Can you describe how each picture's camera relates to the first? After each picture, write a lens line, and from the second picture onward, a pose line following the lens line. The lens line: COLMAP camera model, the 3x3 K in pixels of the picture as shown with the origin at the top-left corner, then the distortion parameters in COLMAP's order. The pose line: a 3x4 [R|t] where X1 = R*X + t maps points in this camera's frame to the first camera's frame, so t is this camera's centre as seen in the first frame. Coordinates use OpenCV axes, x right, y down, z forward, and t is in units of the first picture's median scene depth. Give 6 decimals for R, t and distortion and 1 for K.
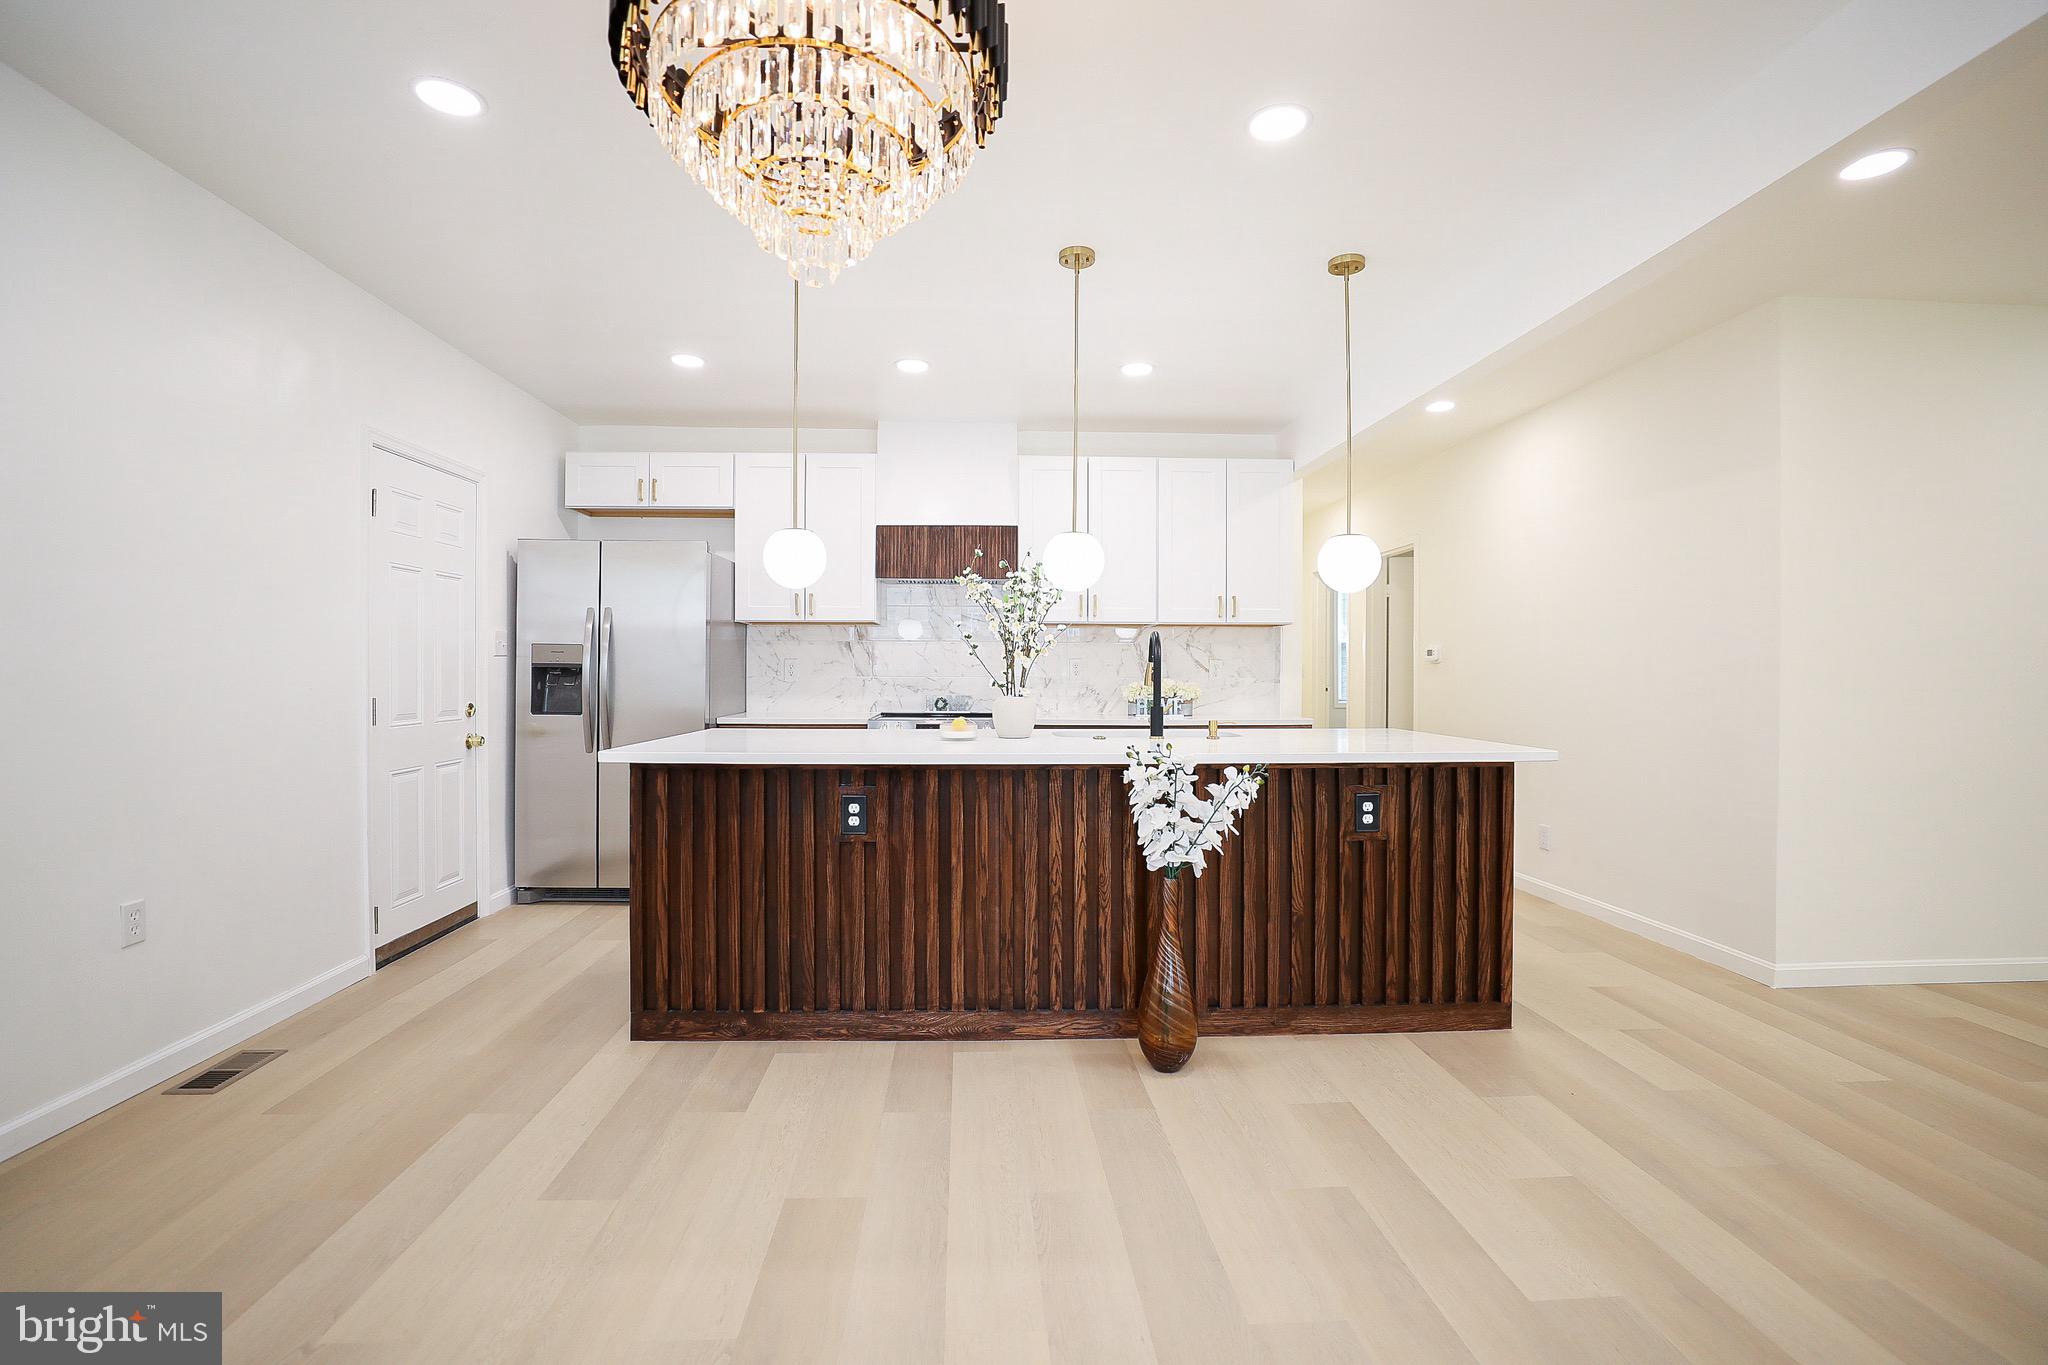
lens RADIAL K [[939.5, 0, 1016.1], [0, 939.5, 672.7], [0, 0, 1]] dist [-0.044676, 0.014992]
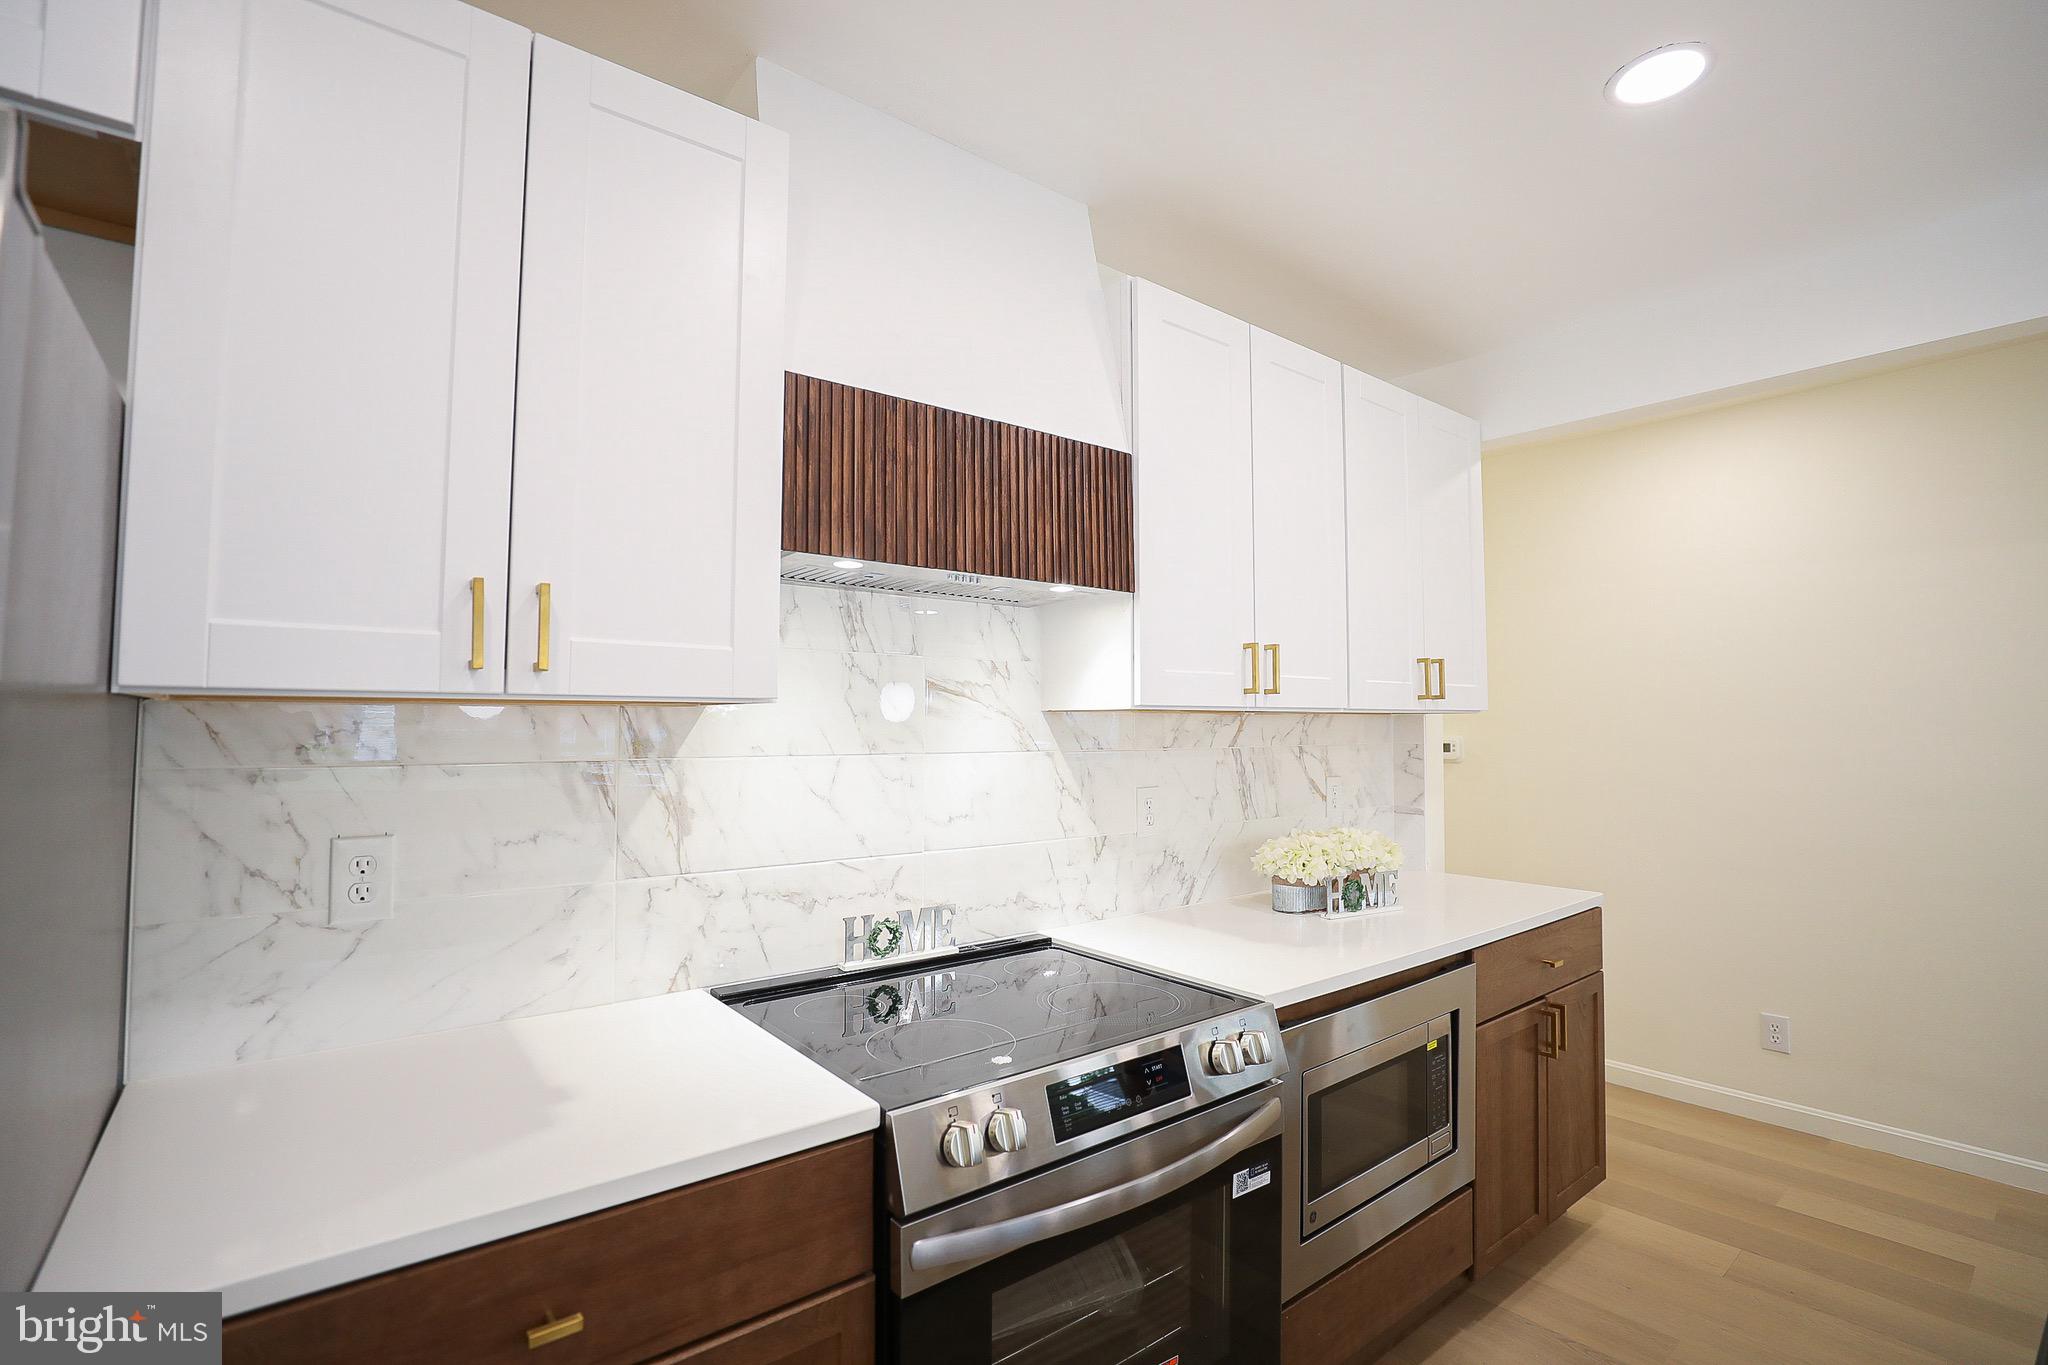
lens RADIAL K [[939.5, 0, 1016.1], [0, 939.5, 672.7], [0, 0, 1]] dist [-0.044676, 0.014992]
pose [[0.810355, 0.029160, 0.585213, -0.376538], [0.002202, 0.998602, -0.052807, -0.070372], [-0.585935, 0.044081, 0.809158, 1.061673]]
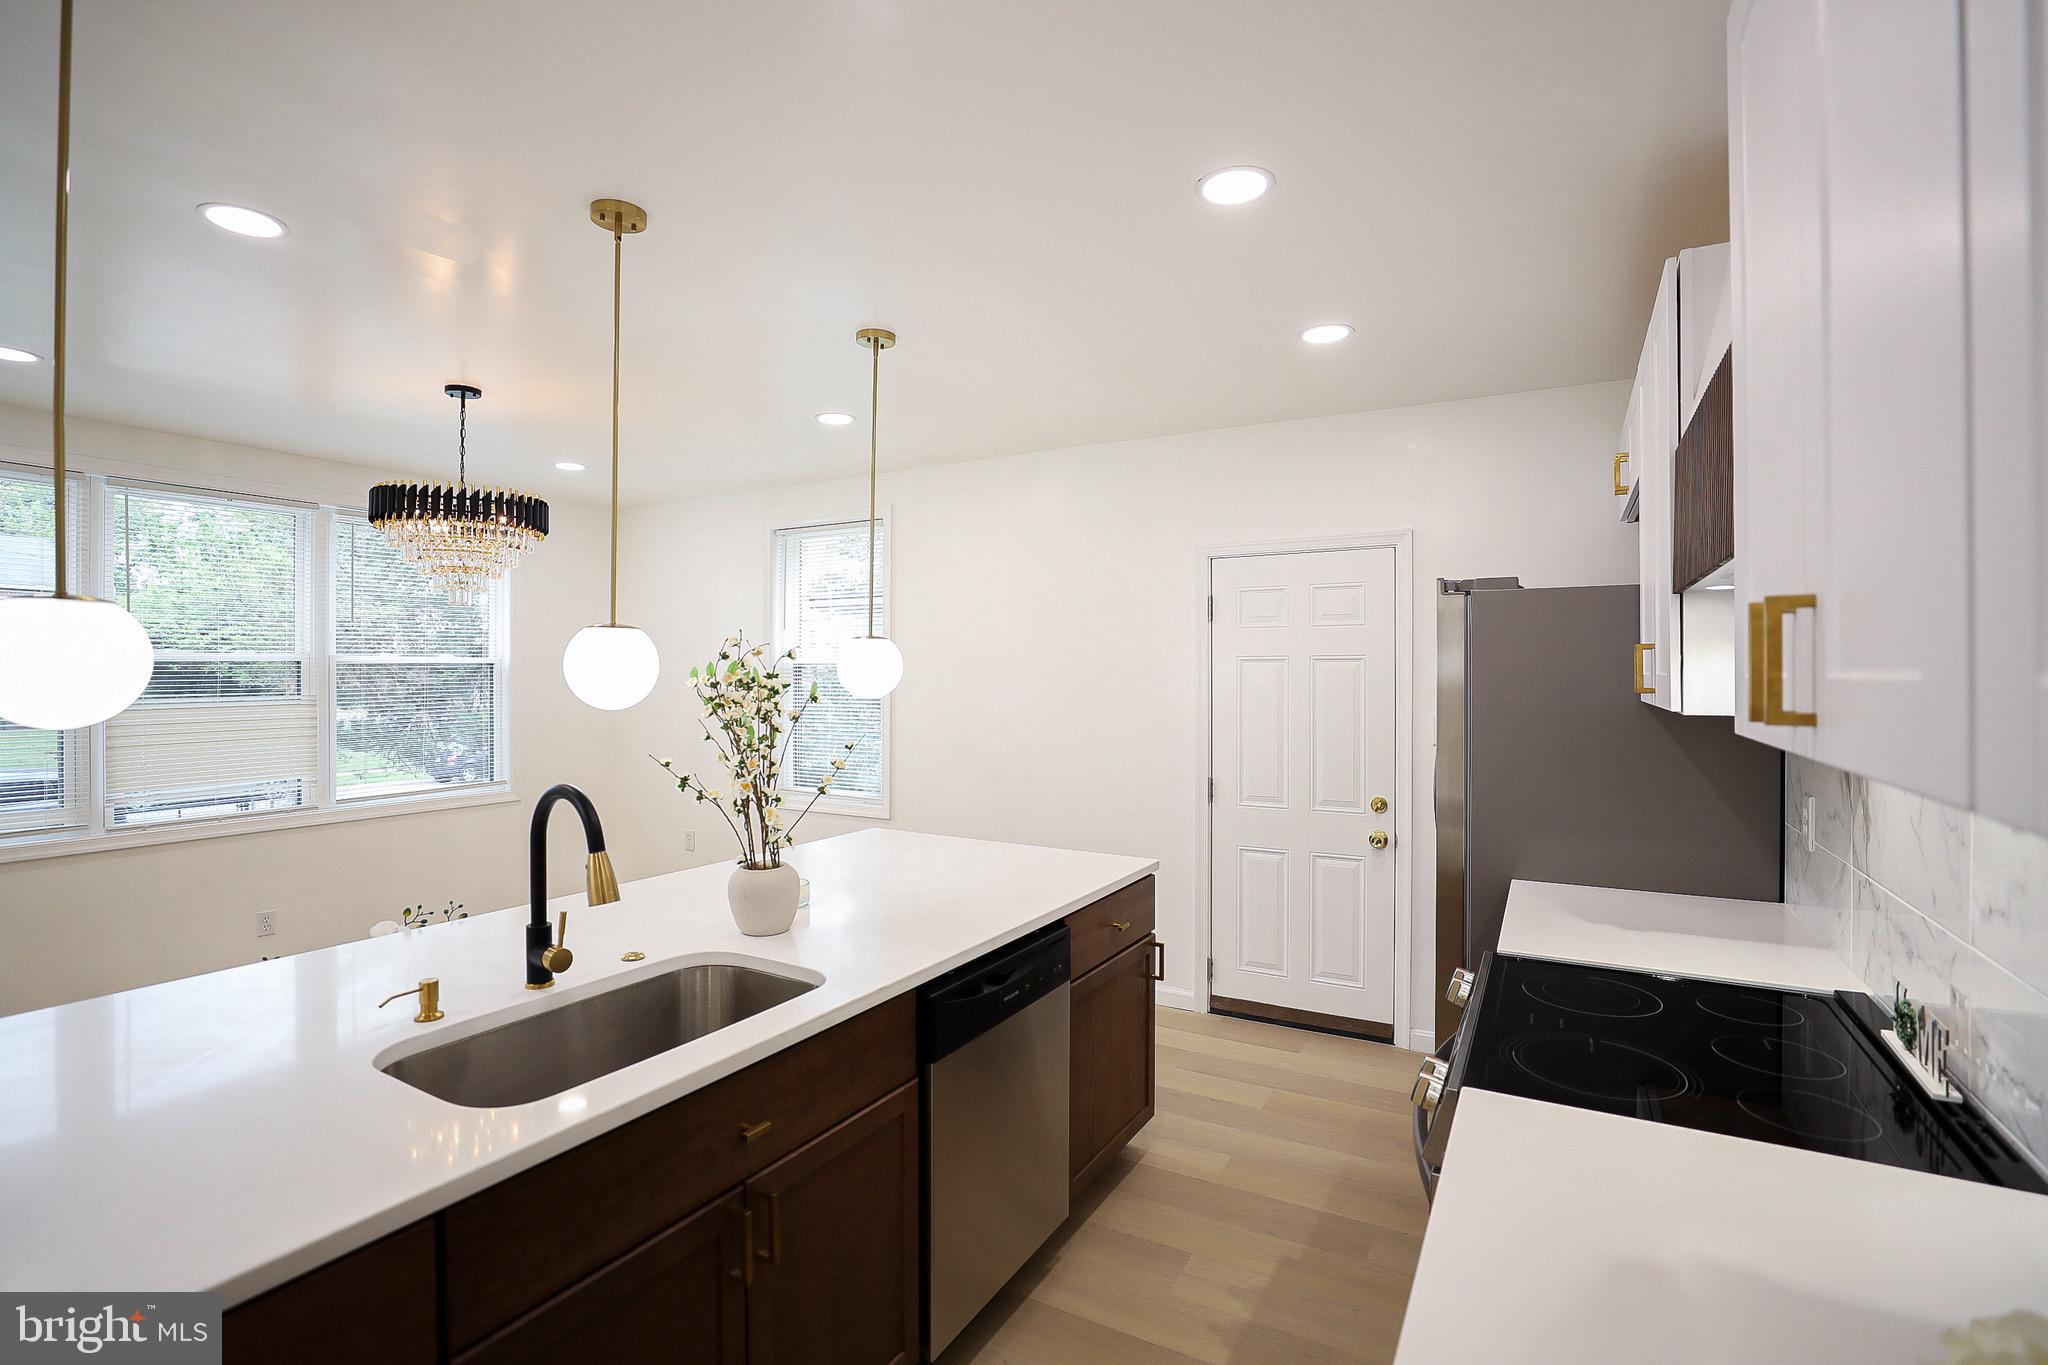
lens RADIAL K [[929.2, 0, 1018.7], [0, 929.2, 670.2], [0, 0, 1]] dist [-0.043853, 0.013524]
pose [[-0.542457, -0.003411, -0.840077, 0.410853], [-0.000306, 0.999992, -0.003863, -0.102807], [0.840084, -0.001839, -0.542454, 1.423179]]
